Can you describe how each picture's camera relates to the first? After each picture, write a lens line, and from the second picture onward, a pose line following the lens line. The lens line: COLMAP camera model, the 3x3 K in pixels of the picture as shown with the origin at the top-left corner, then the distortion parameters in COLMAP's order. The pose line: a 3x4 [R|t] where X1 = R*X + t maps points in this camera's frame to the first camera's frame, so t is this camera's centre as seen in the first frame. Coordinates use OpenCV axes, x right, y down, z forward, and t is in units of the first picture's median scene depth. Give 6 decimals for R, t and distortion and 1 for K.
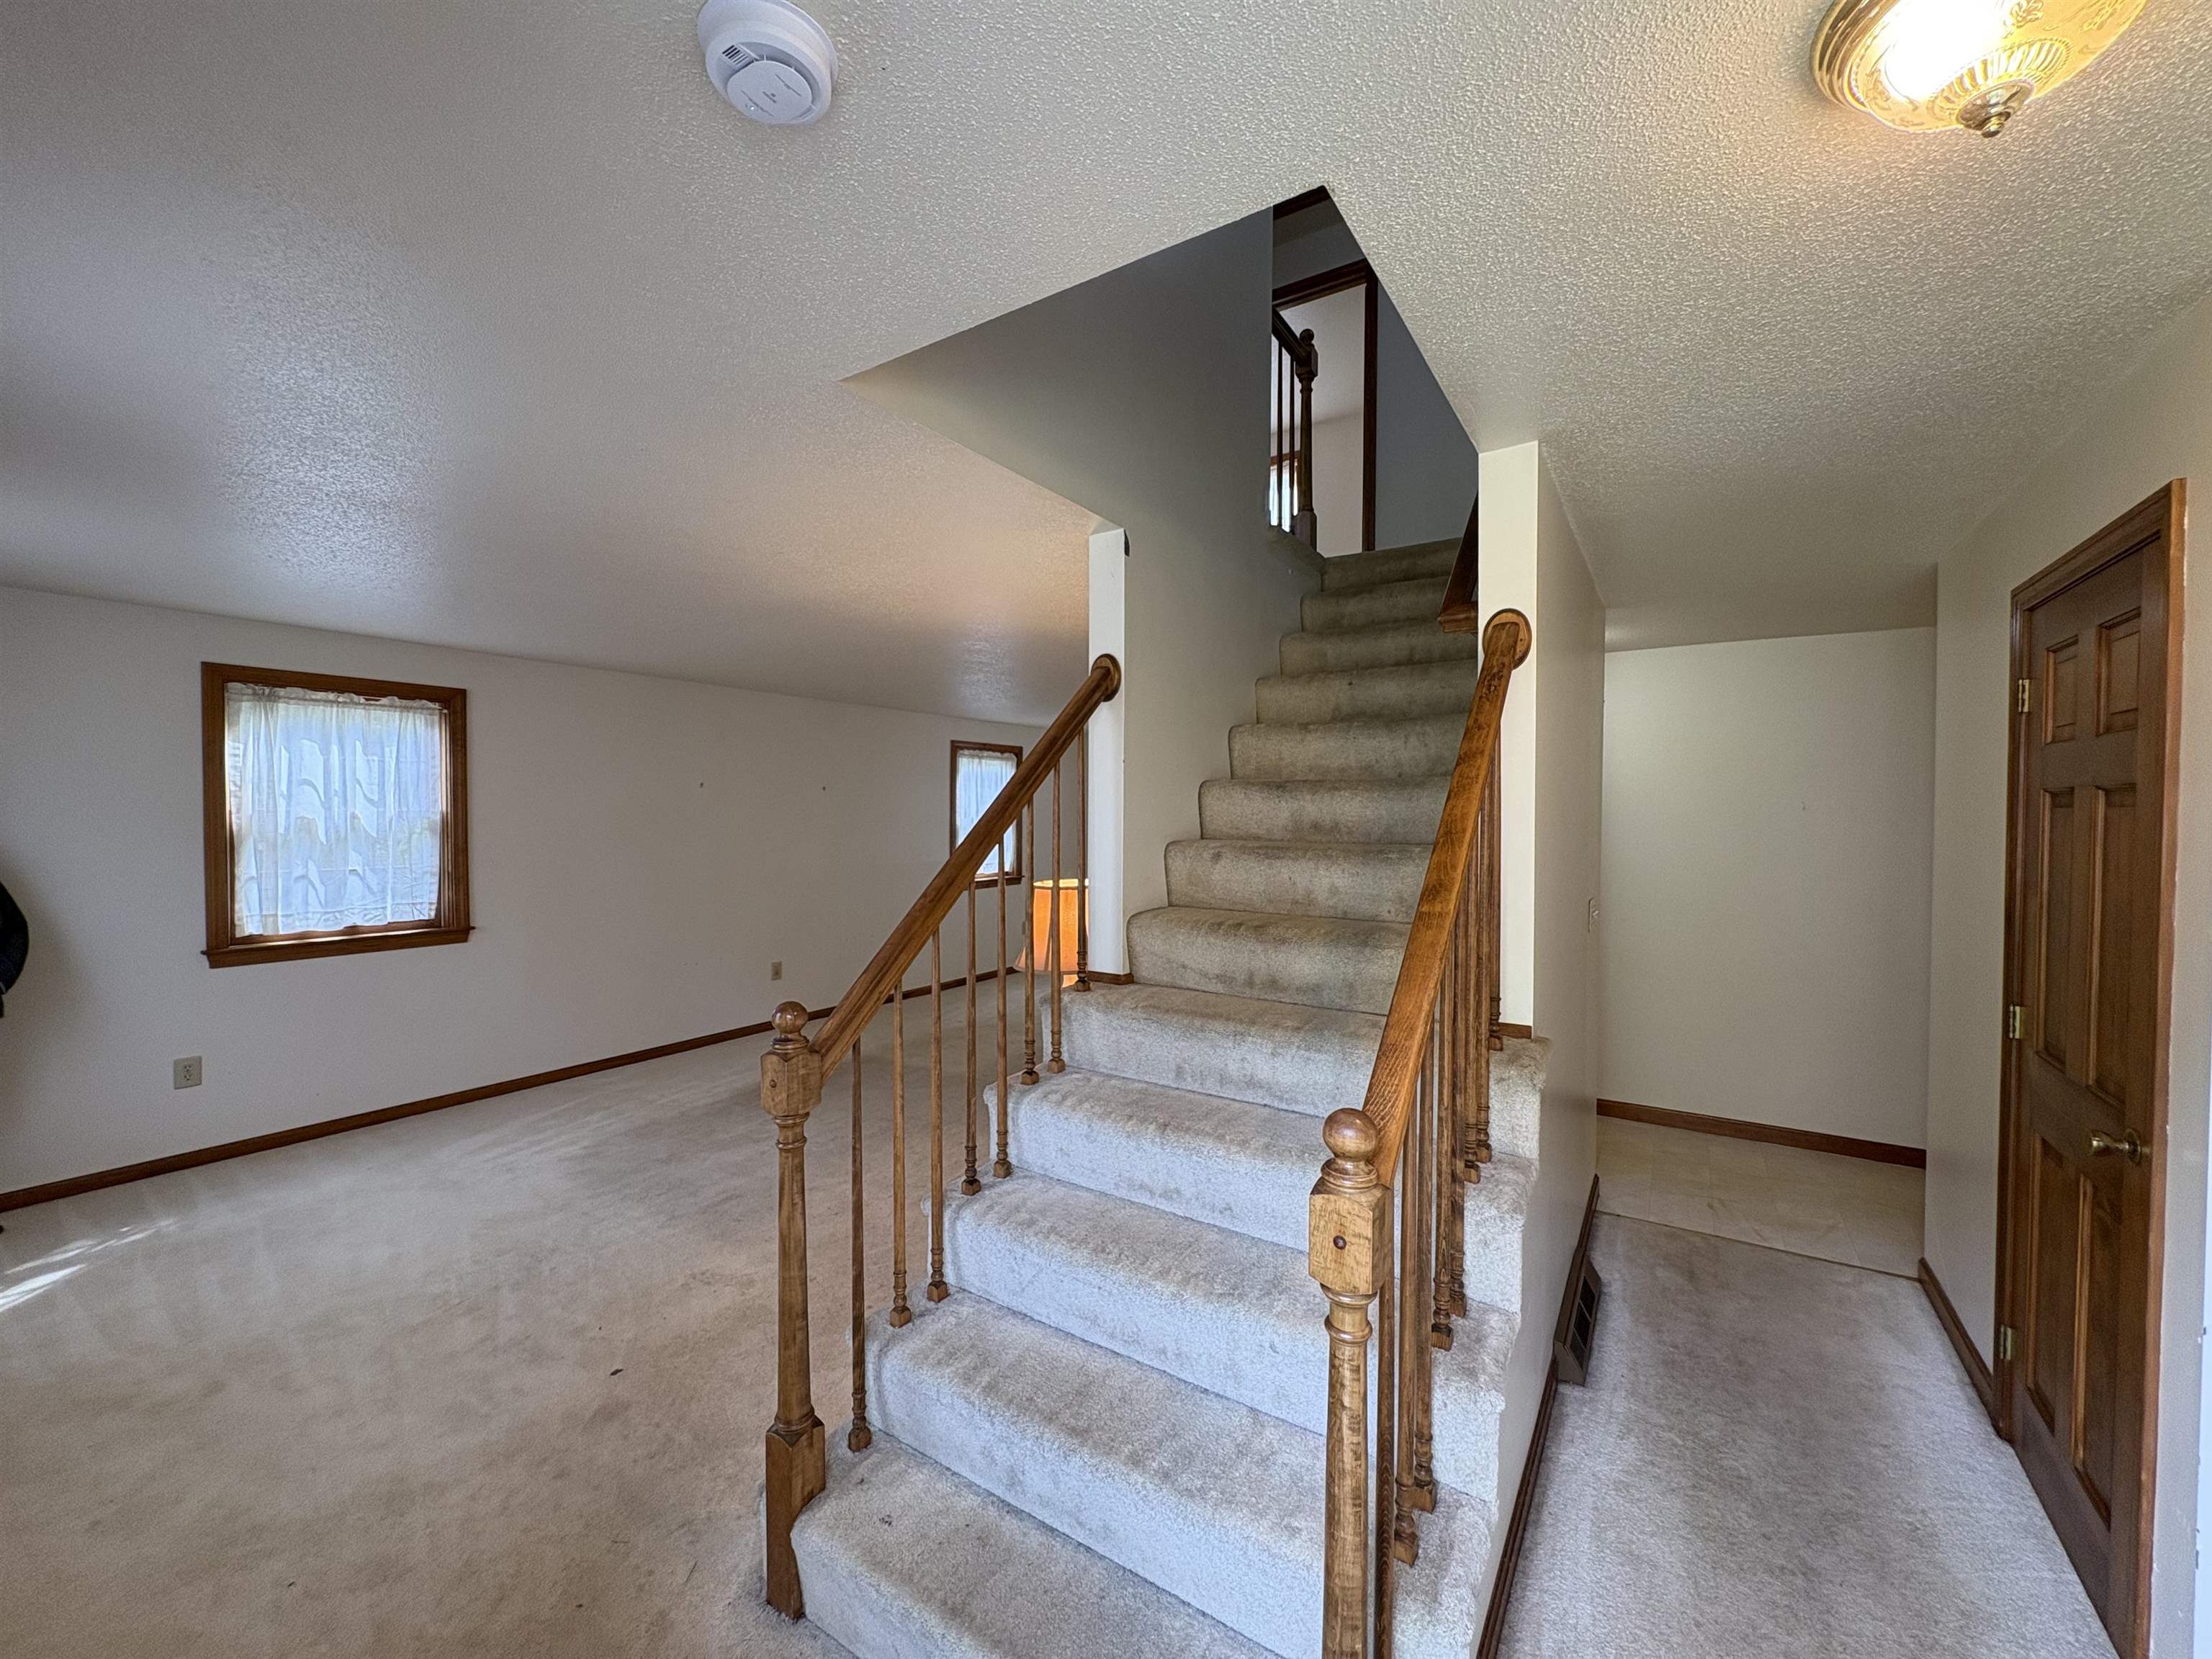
lens RADIAL K [[879.8, 0, 1111.0], [0, 879.8, 834.2], [0, 0, 1]] dist [0.001659, 0.000049]
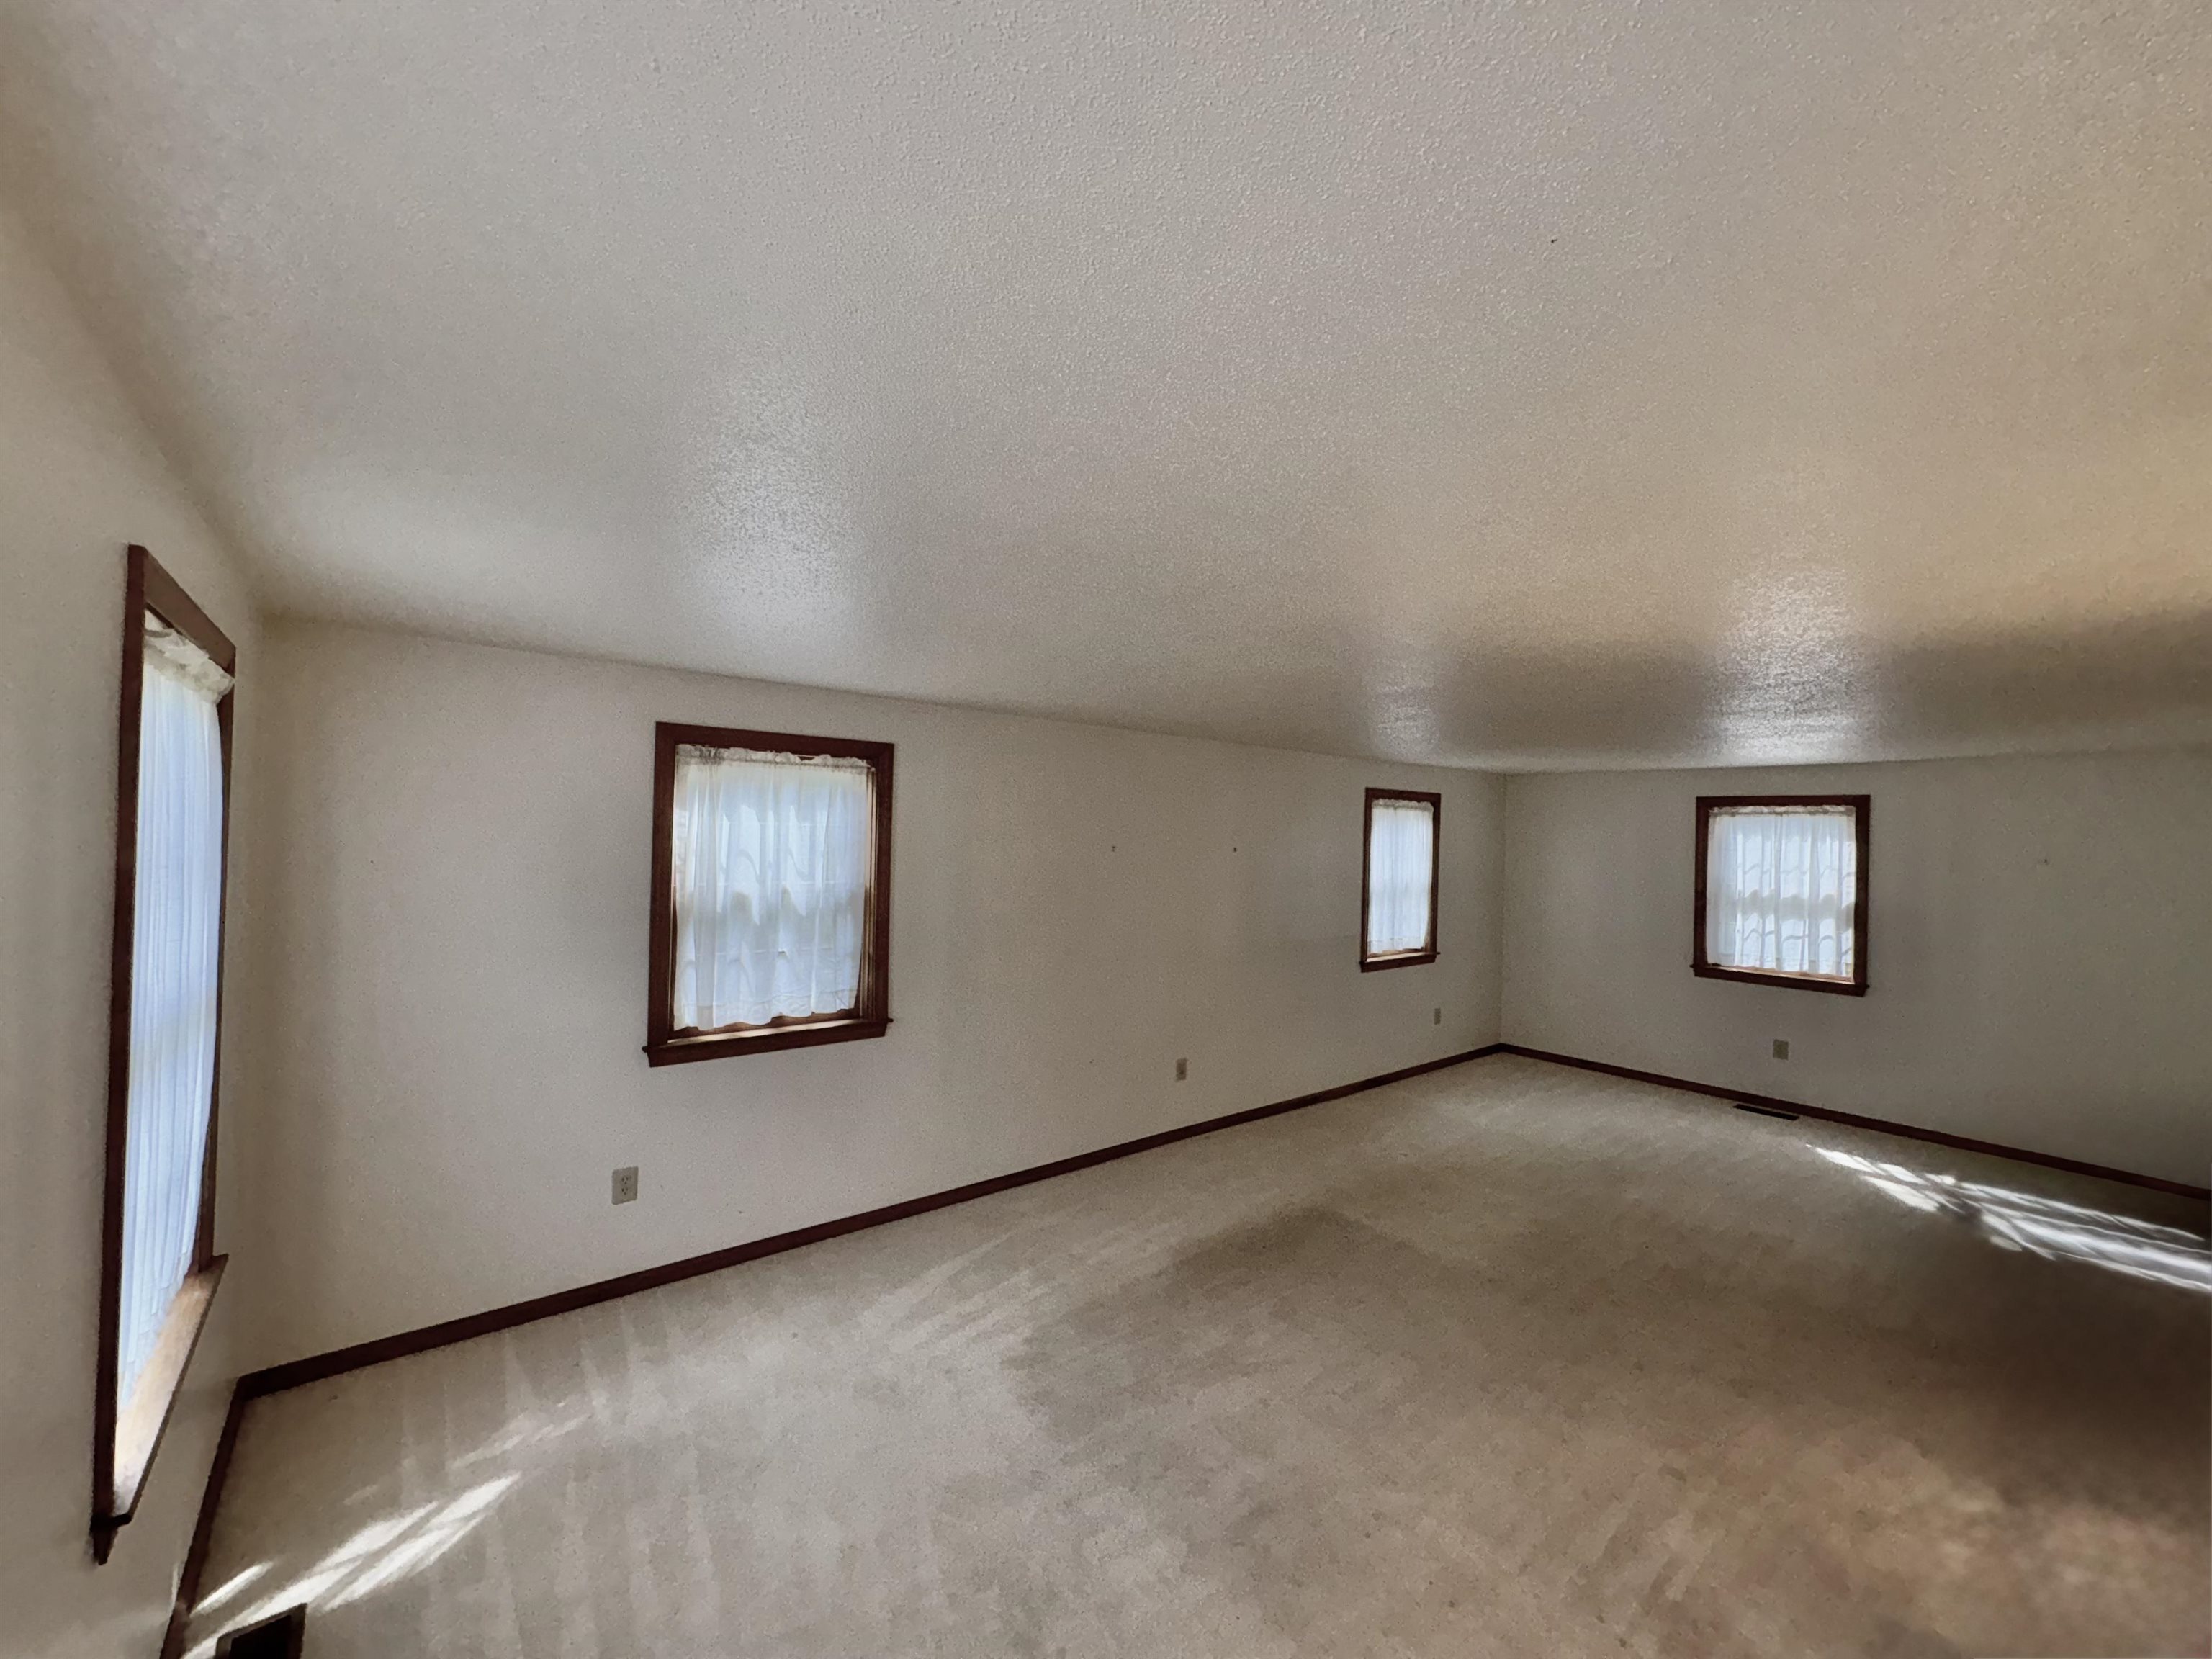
lens RADIAL K [[876.4, 0, 1106.3], [0, 876.4, 826.7], [0, 0, 1]] dist [0.001425, 0.000083]
pose [[0.953625, 0.015220, -0.300612, -0.301472], [-0.026350, 0.999108, -0.033004, -0.066636], [0.299842, 0.039394, 0.953175, 0.268694]]
